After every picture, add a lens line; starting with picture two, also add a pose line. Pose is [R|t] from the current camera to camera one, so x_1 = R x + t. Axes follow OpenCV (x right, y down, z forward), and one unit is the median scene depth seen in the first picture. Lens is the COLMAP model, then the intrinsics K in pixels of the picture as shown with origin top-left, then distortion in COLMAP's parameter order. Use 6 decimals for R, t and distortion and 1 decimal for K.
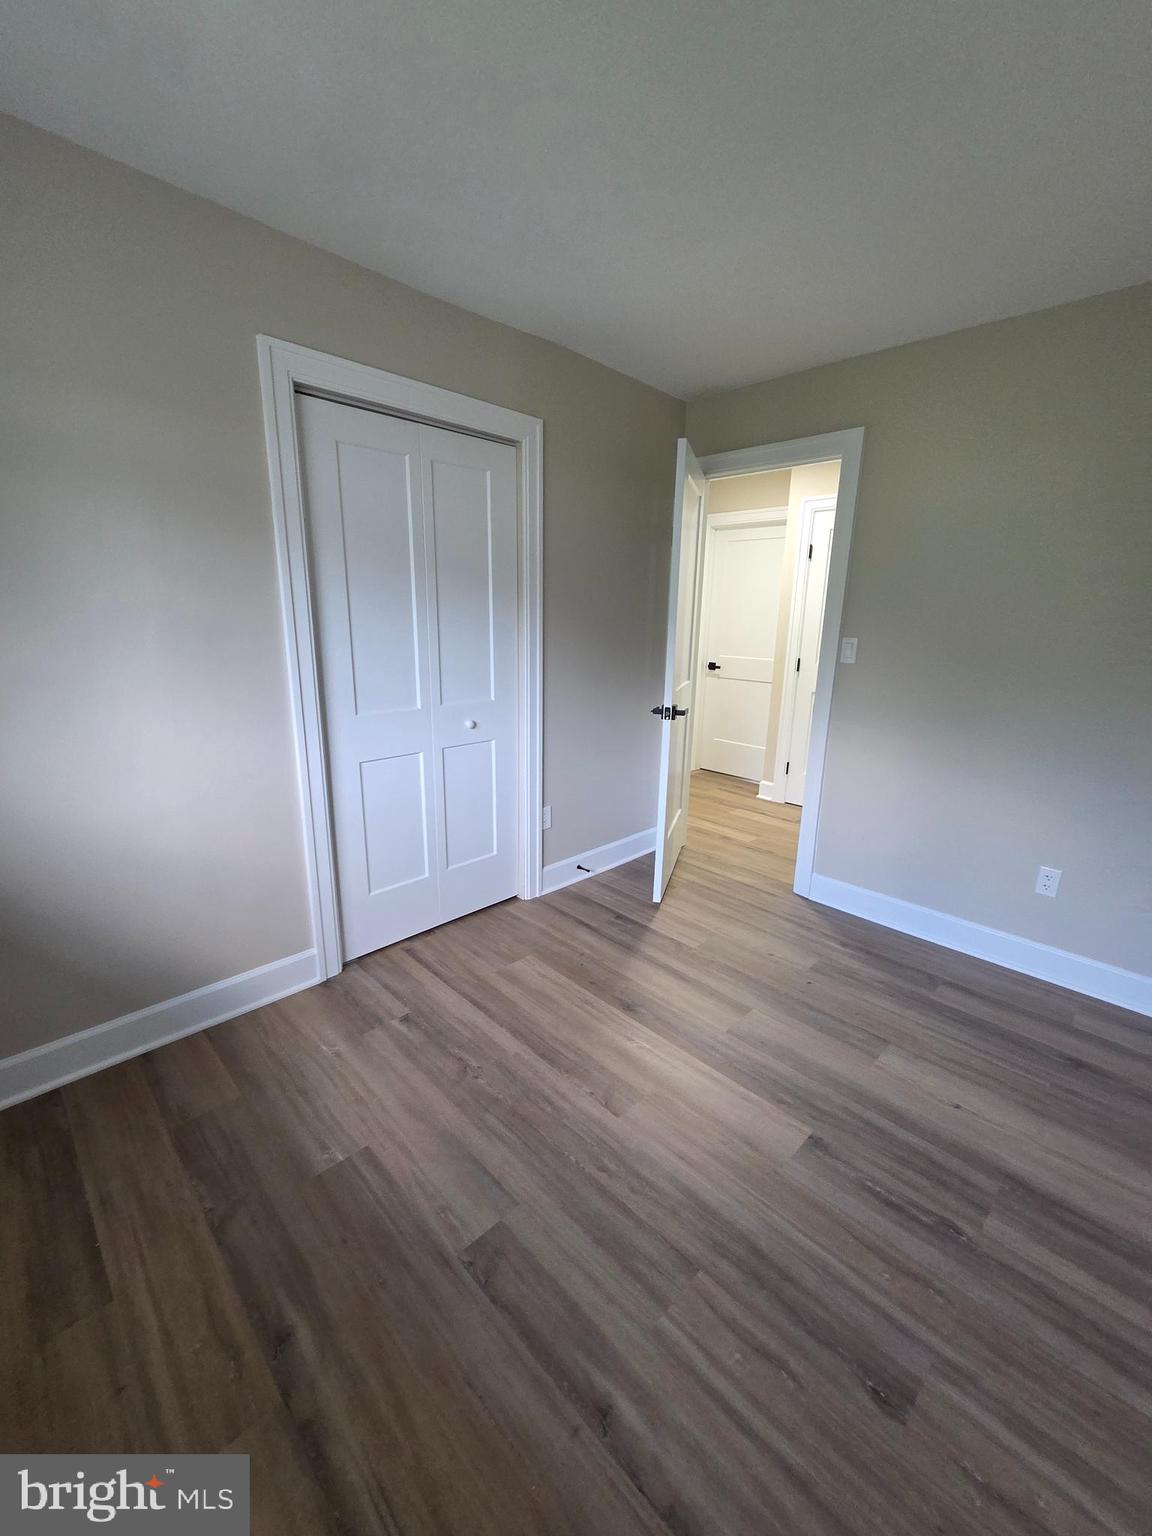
lens RADIAL K [[600.5, 0, 578.4], [0, 600.5, 772.2], [0, 0, 1]] dist [0.000529, 0.000122]
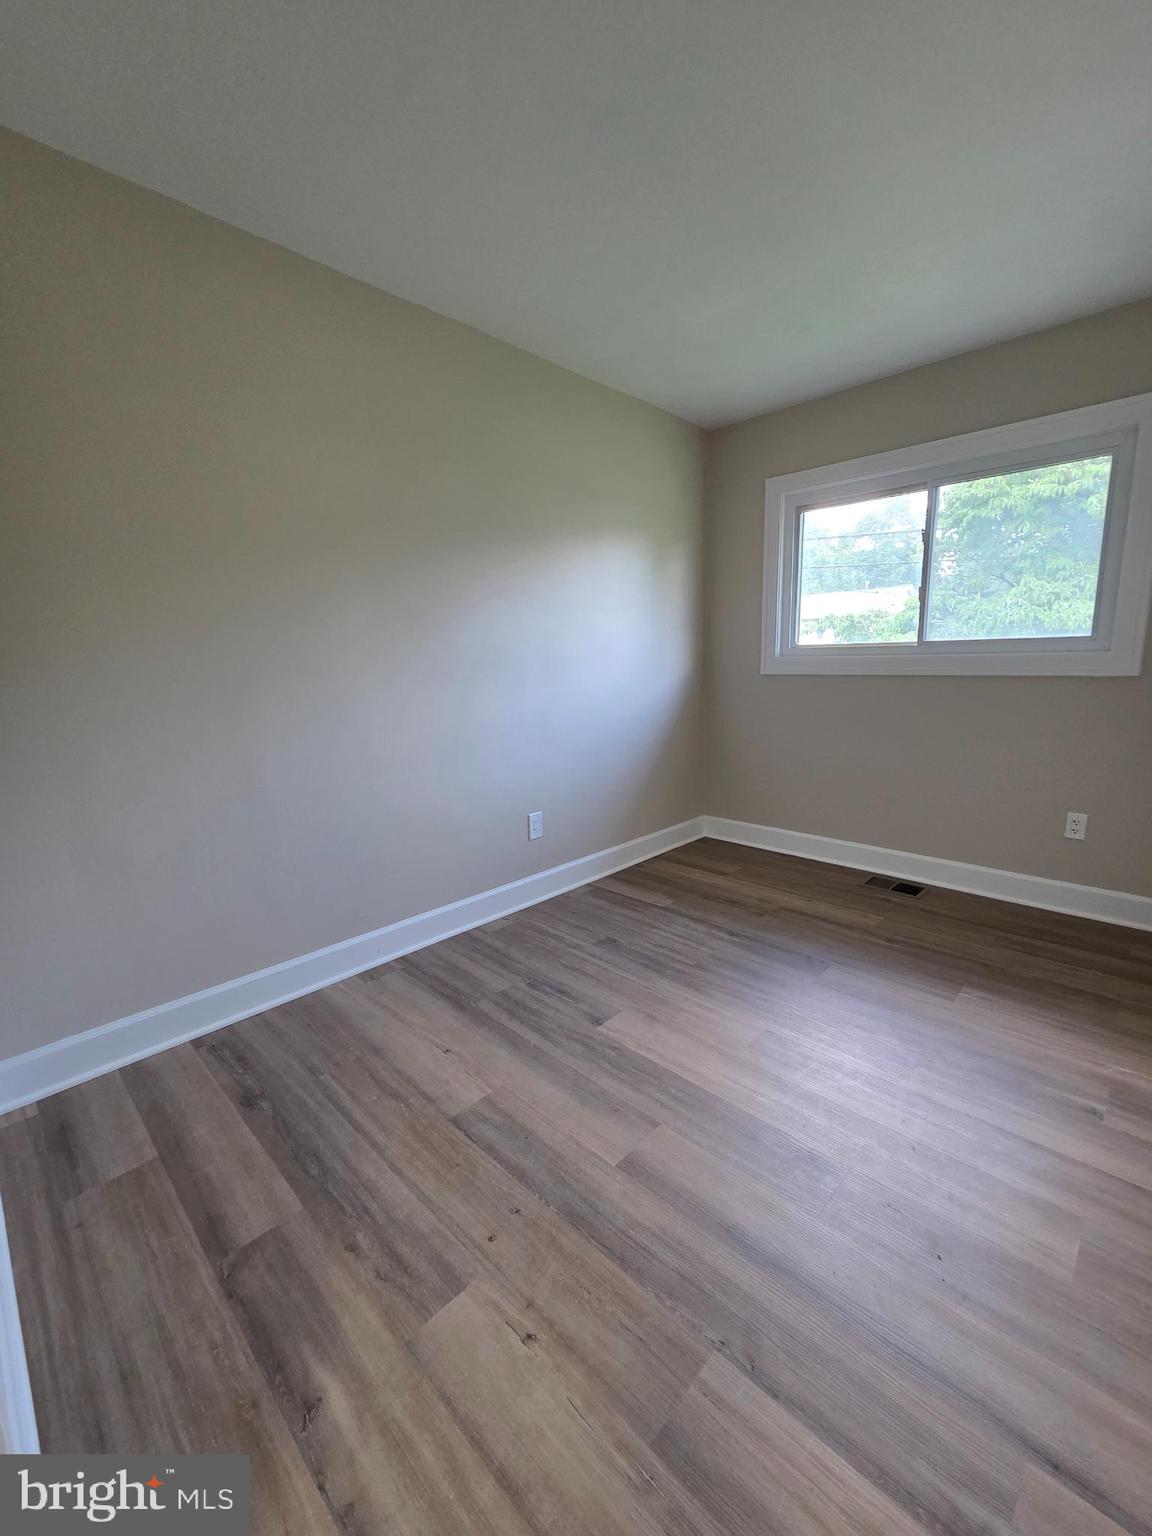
lens RADIAL K [[629.1, 0, 583.2], [0, 629.1, 765.8], [0, 0, 1]] dist [0.002649, -0.000088]
pose [[-0.999437, 0.006334, -0.032947, 0.479257], [-0.008026, 0.908362, 0.418108, -0.388006], [0.032576, 0.418137, -0.907799, 1.998102]]
